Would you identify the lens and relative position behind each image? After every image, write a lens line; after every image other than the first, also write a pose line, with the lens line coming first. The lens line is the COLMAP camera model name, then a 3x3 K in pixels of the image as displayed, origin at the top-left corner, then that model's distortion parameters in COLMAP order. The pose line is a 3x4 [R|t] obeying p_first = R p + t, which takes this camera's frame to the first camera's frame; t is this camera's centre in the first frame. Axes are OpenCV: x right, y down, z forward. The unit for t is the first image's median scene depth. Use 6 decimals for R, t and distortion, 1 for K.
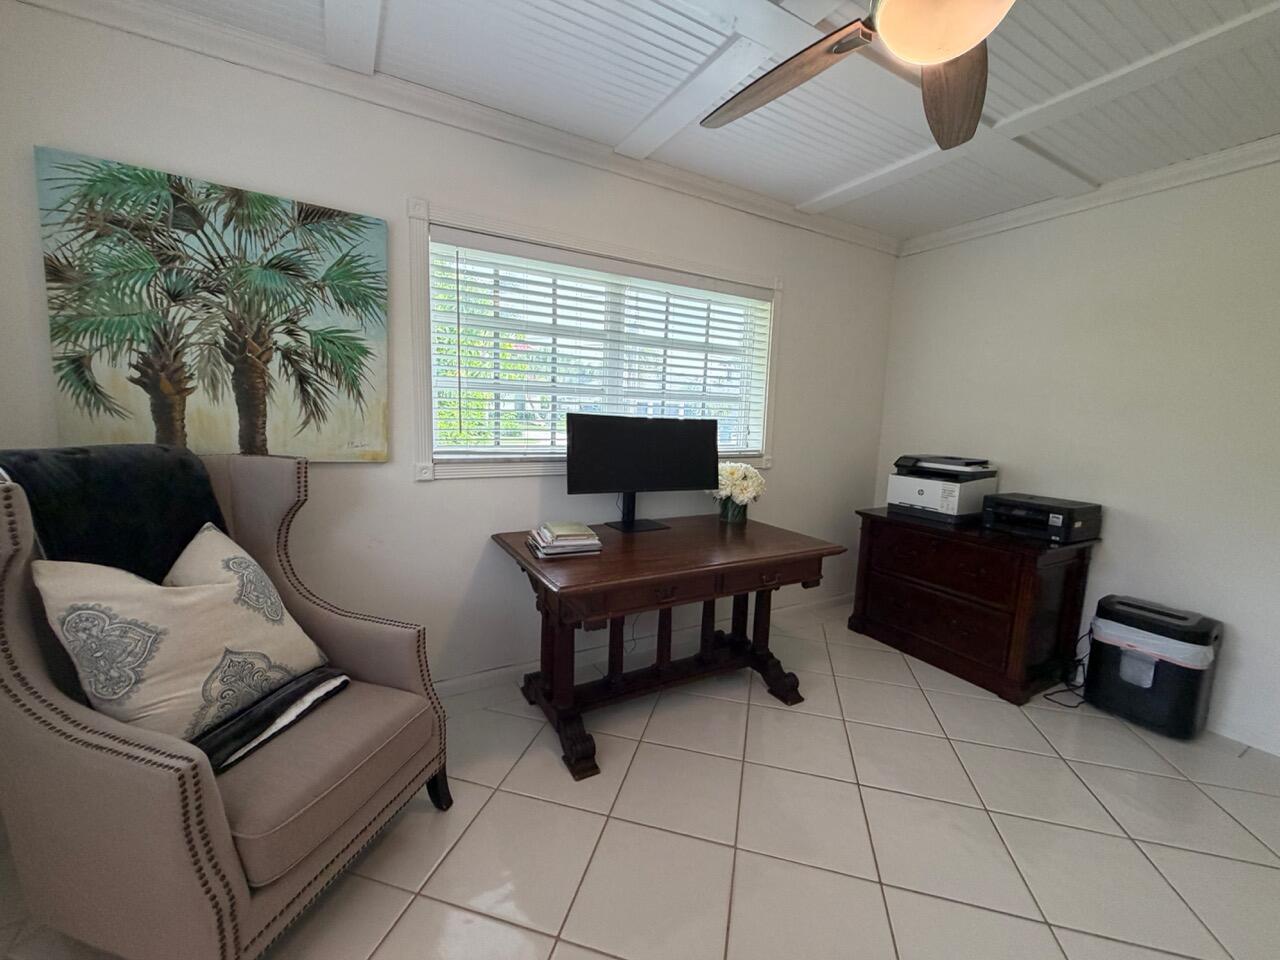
lens RADIAL K [[517.7, 0, 639.7], [0, 517.7, 478.5], [0, 0, 1]] dist [0.000065, 0.000004]
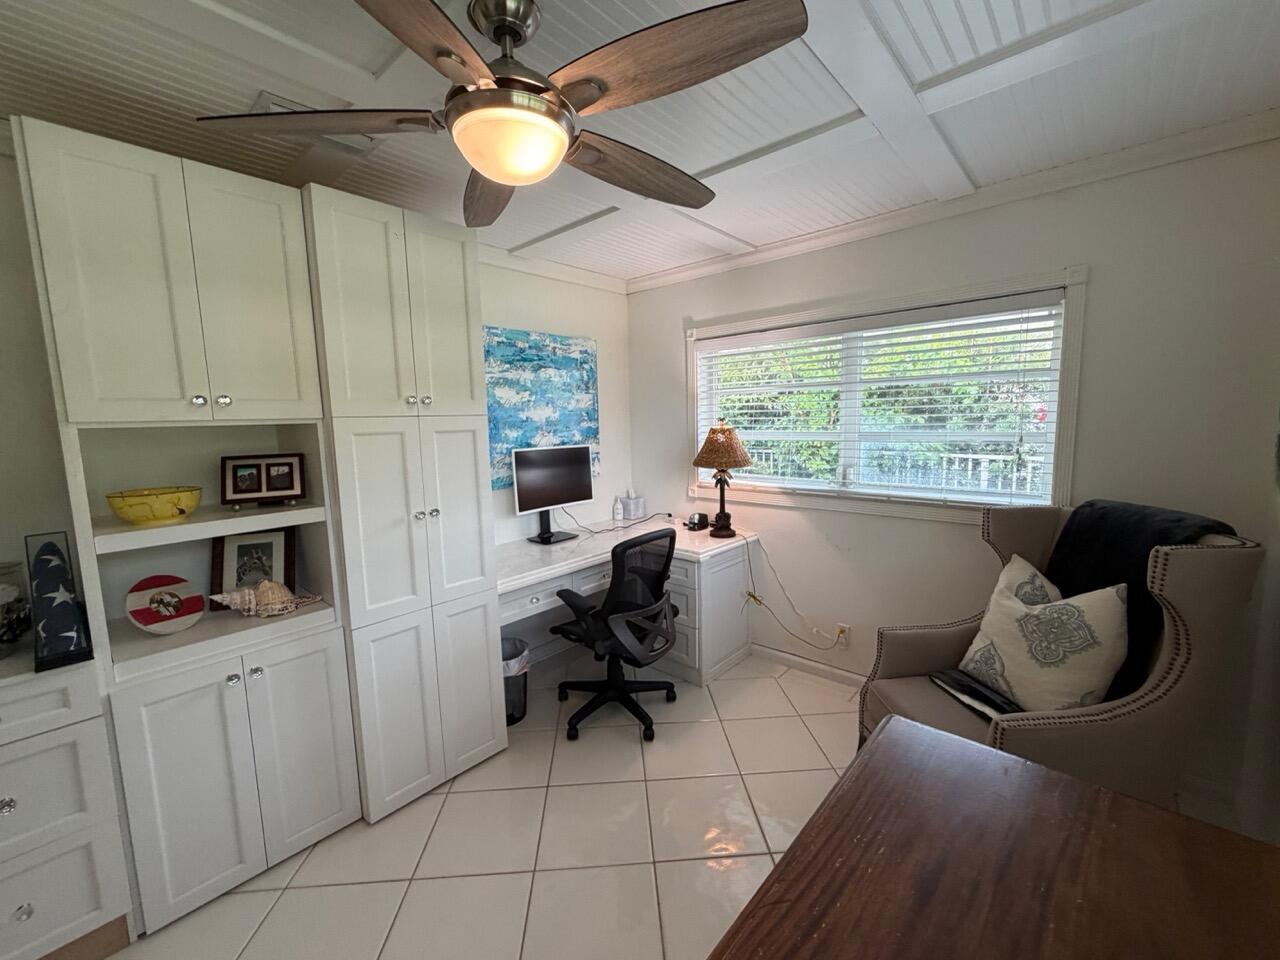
lens RADIAL K [[517.7, 0, 641.2], [0, 517.7, 480.5], [0, 0, 1]] dist [0.000065, 0.000004]
pose [[-0.950095, 0.018444, -0.311415, 0.550887], [-0.054035, 0.973433, 0.222507, -0.357814], [0.307246, 0.228230, -0.923857, 1.851660]]
